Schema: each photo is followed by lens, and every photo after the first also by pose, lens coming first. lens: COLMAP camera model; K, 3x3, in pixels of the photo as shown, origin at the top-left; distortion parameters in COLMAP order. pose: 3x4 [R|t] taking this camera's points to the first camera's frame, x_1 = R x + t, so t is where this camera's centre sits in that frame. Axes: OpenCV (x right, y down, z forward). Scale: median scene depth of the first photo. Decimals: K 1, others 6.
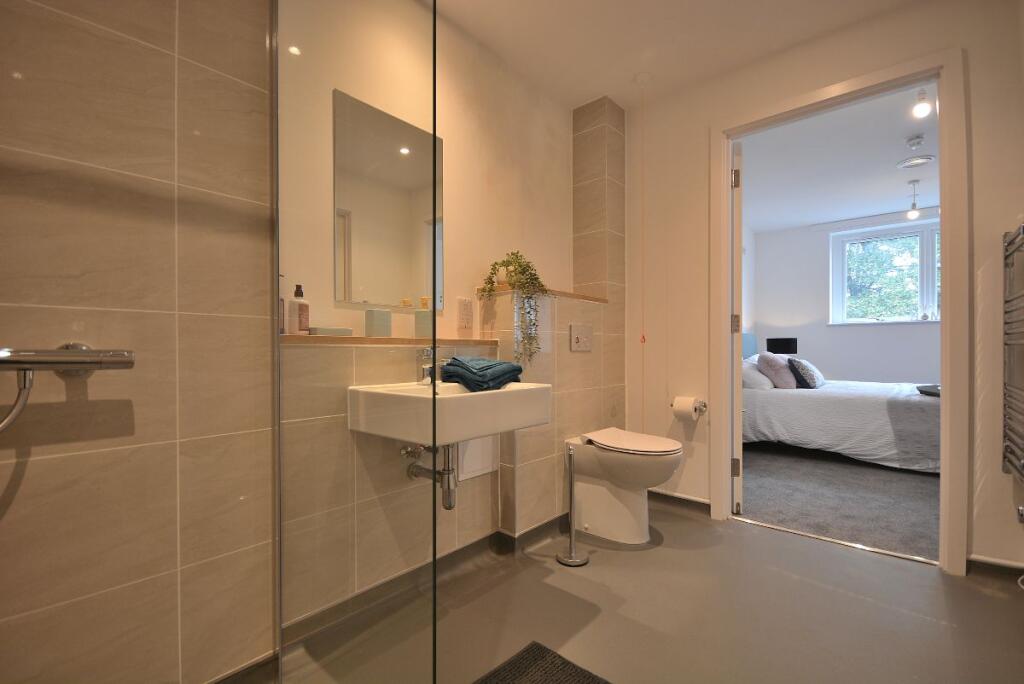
lens RADIAL K [[448.5, 0, 509.7], [0, 448.5, 345.6], [0, 0, 1]] dist [-0.003524, -0.000557]
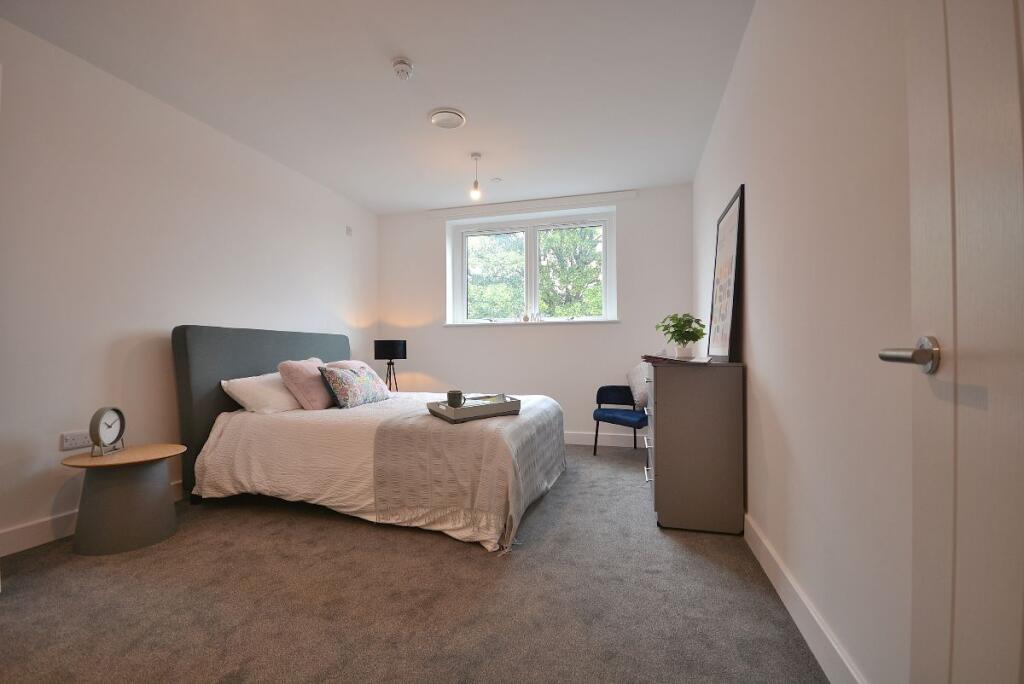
lens RADIAL K [[448.5, 0, 507.6], [0, 448.5, 350.5], [0, 0, 1]] dist [-0.003524, -0.000557]
pose [[0.896627, -0.003970, 0.442768, 0.619449], [0.002020, 0.999986, 0.004876, -0.002334], [-0.442781, -0.003478, 0.896623, 0.226218]]
